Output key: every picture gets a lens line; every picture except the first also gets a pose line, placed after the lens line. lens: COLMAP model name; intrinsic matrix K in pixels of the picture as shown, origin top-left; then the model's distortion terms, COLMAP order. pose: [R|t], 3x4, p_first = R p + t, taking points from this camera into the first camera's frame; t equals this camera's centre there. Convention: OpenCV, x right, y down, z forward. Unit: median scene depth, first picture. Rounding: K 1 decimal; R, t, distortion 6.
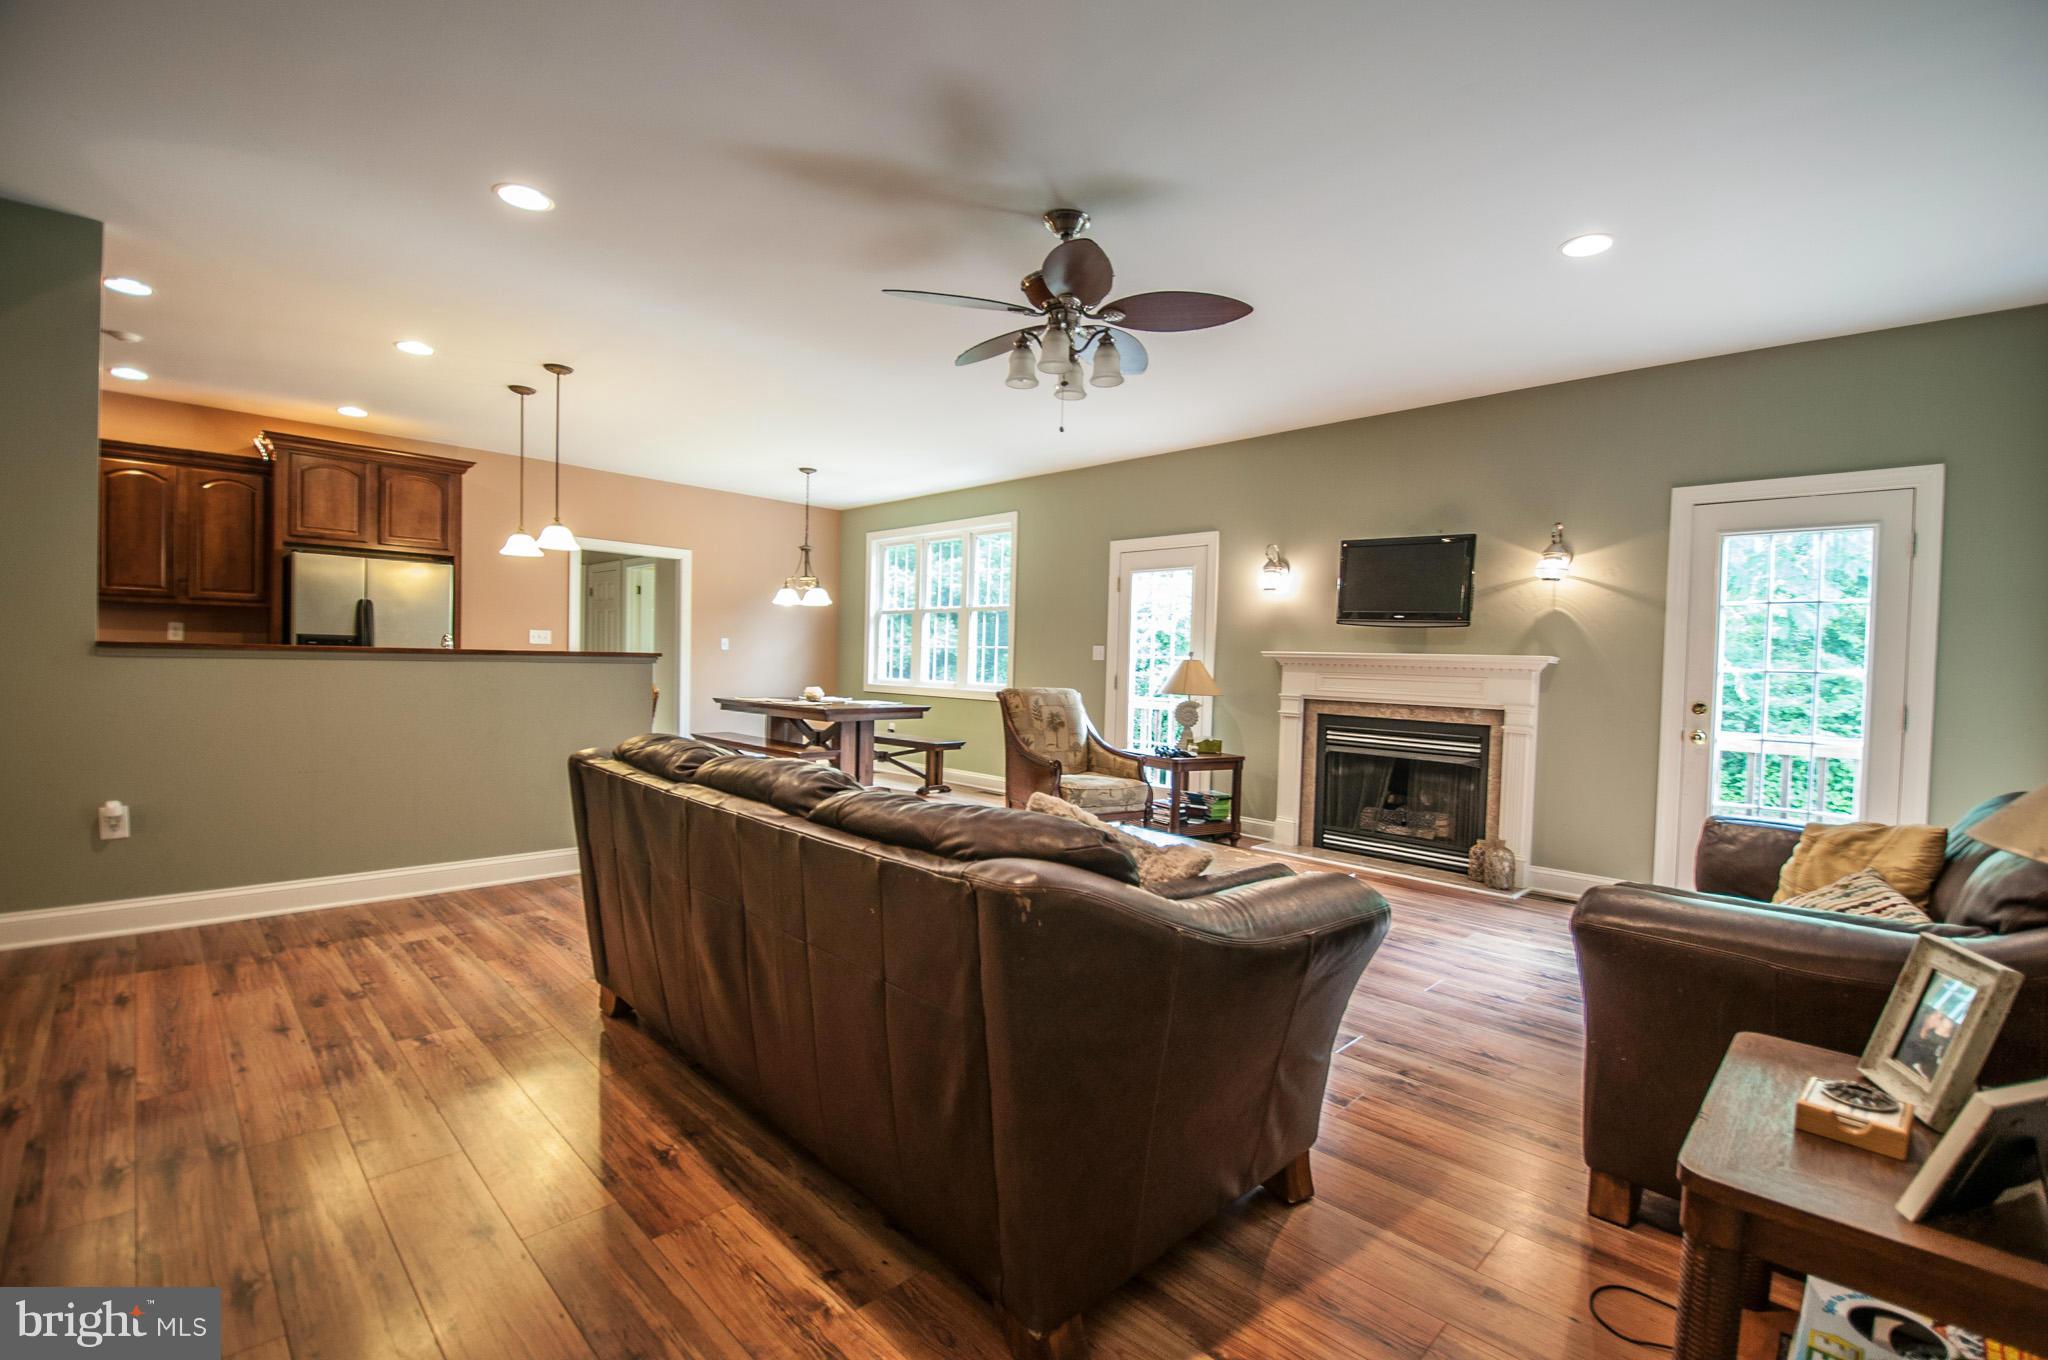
lens RADIAL K [[896.3, 0, 1036.5], [0, 896.3, 685.5], [0, 0, 1]] dist [-0.006158, -0.005591]
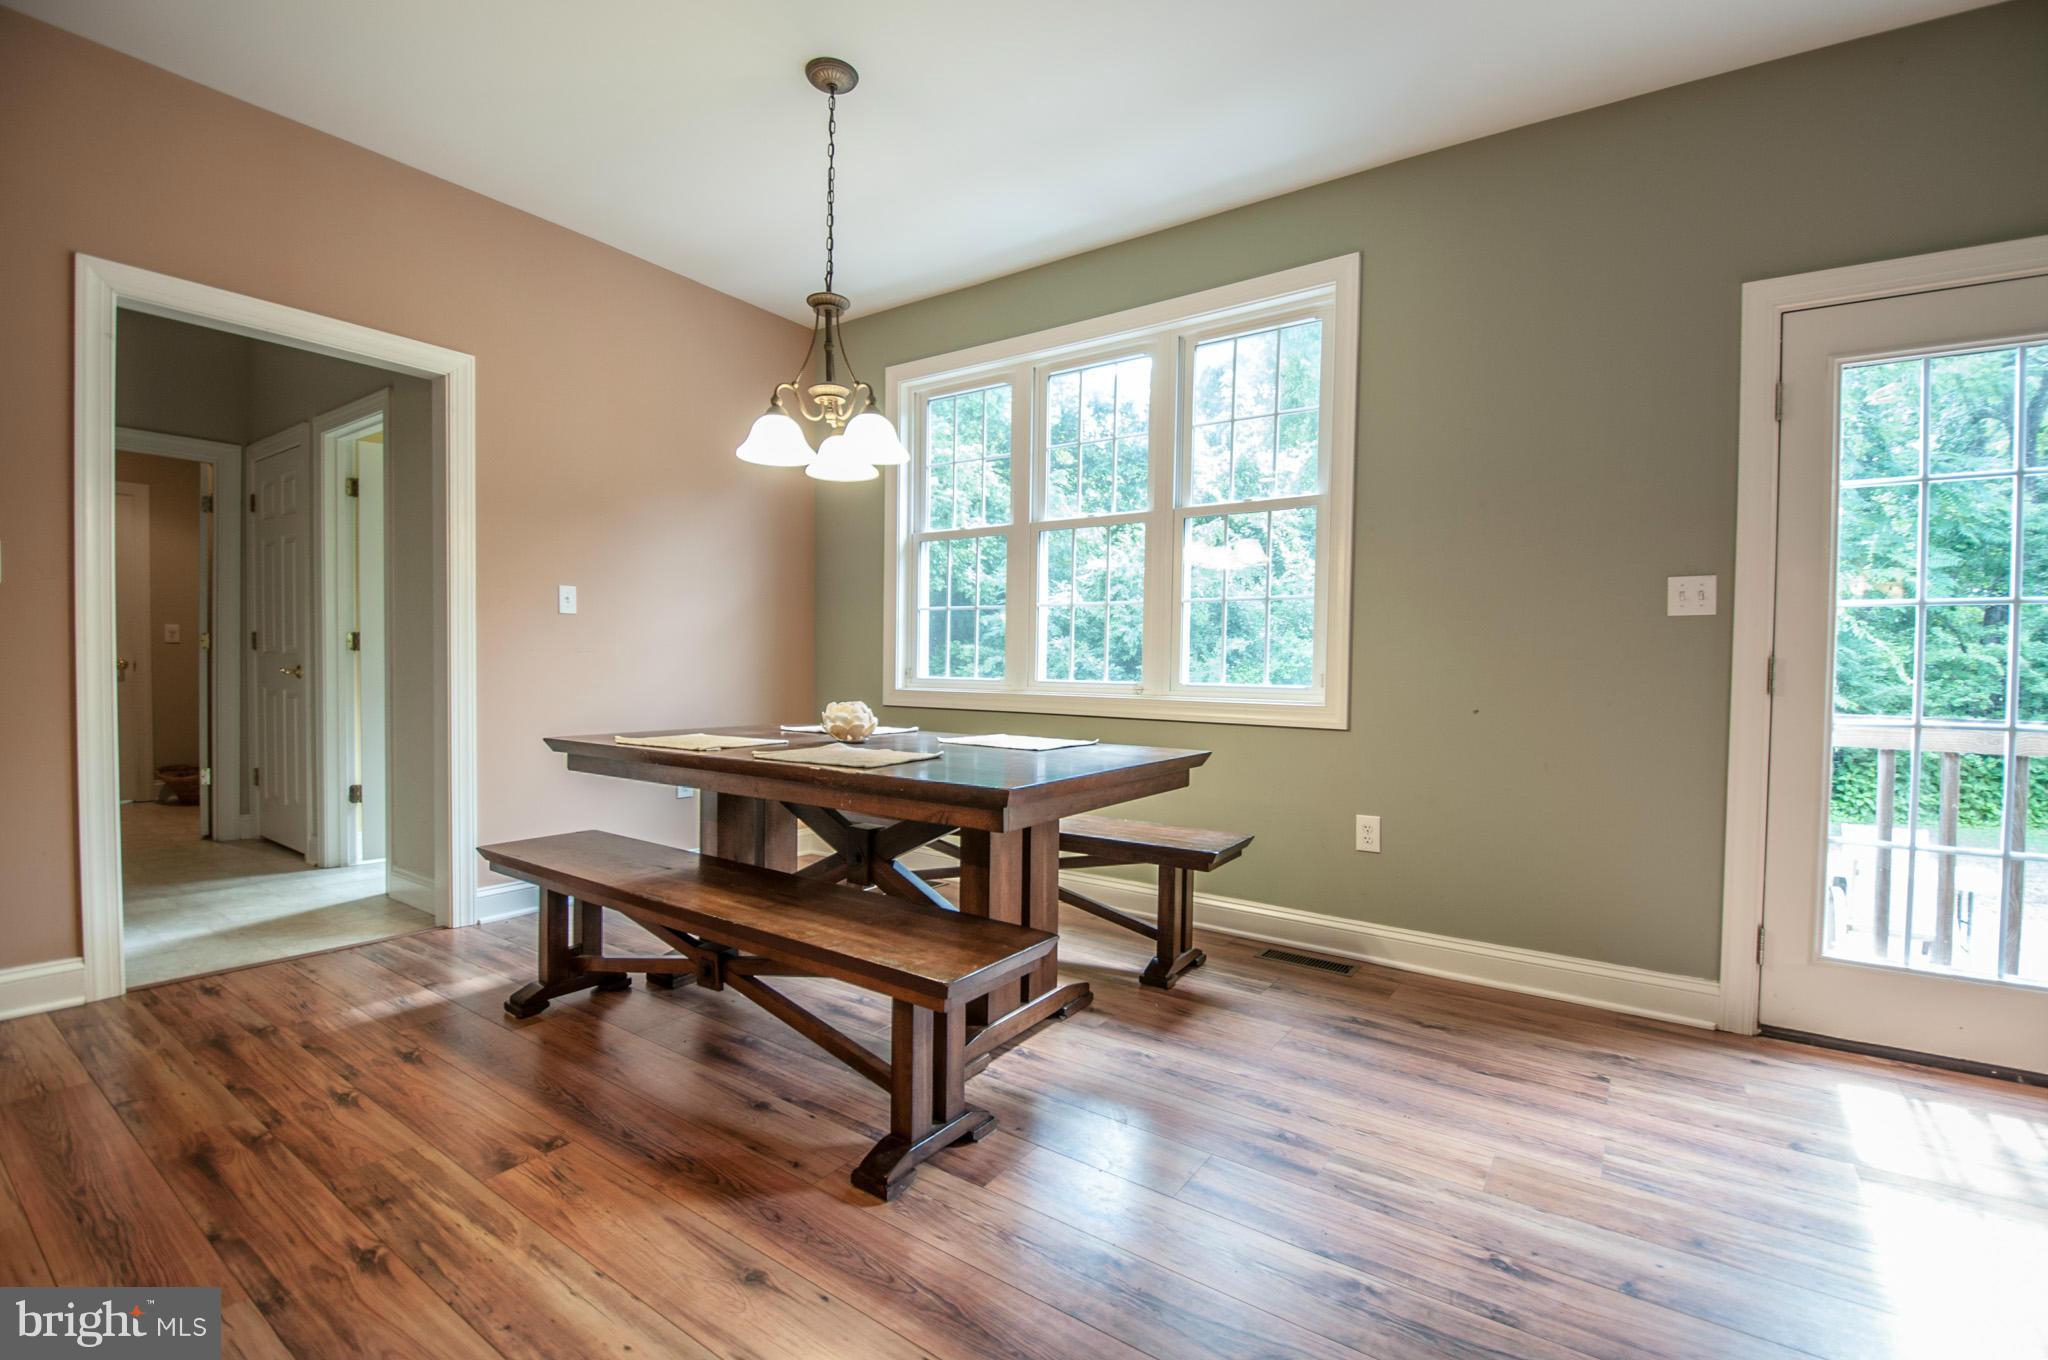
lens RADIAL K [[887.7, 0, 1037.1], [0, 887.7, 683.2], [0, 0, 1]] dist [0.004900, -0.015227]
pose [[0.984857, -0.016057, 0.172622, -0.386904], [0.015944, 0.999871, 0.002043, -0.009003], [-0.172632, 0.000740, 0.984986, 1.046887]]
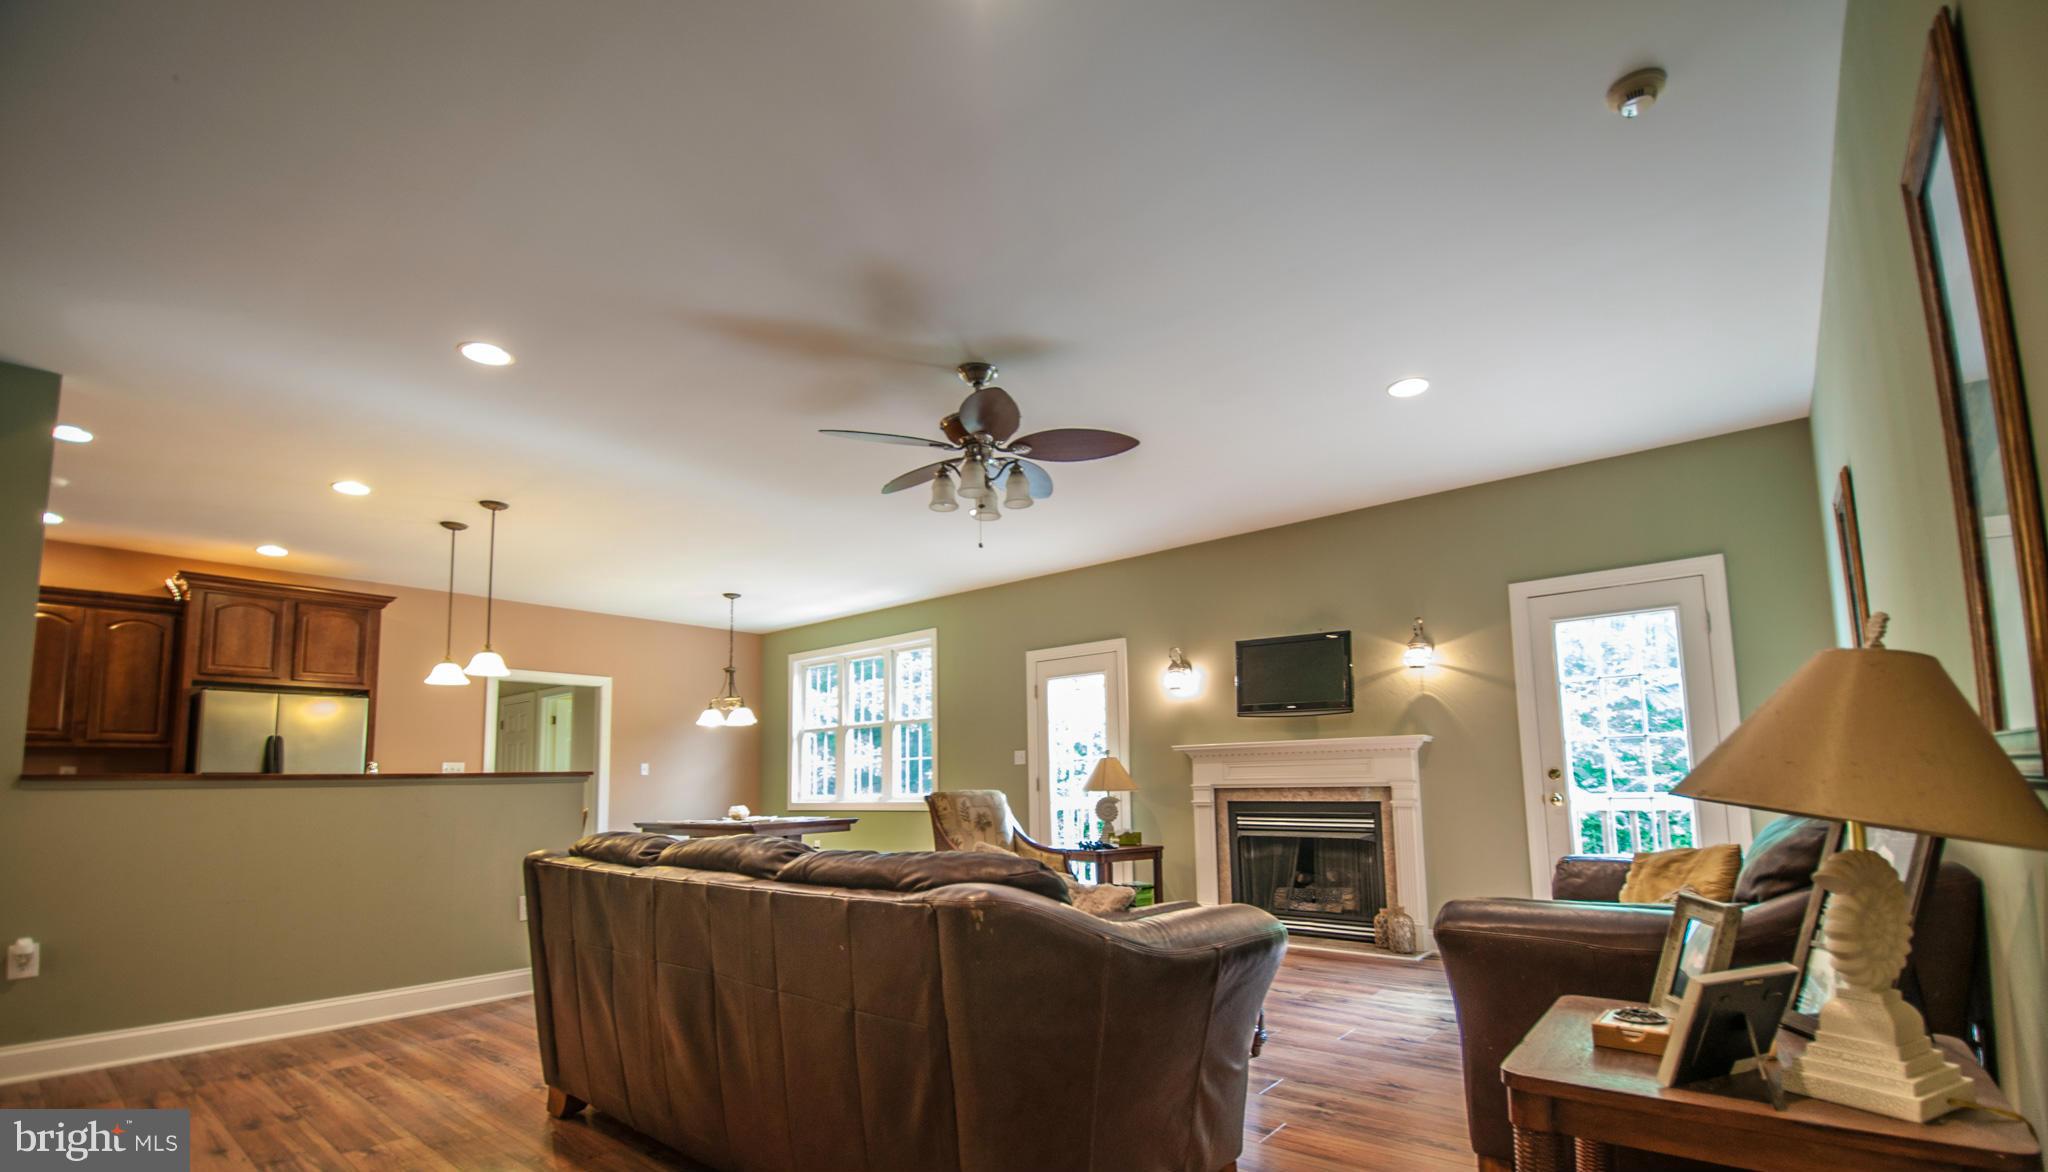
lens RADIAL K [[898.0, 0, 1037.3], [0, 898.0, 679.0], [0, 0, 1]] dist [-0.008630, -0.005052]
pose [[0.994608, -0.038860, 0.096154, -0.011003], [0.052105, 0.988875, -0.139323, 0.029774], [-0.089670, 0.143582, 0.985568, -0.069973]]
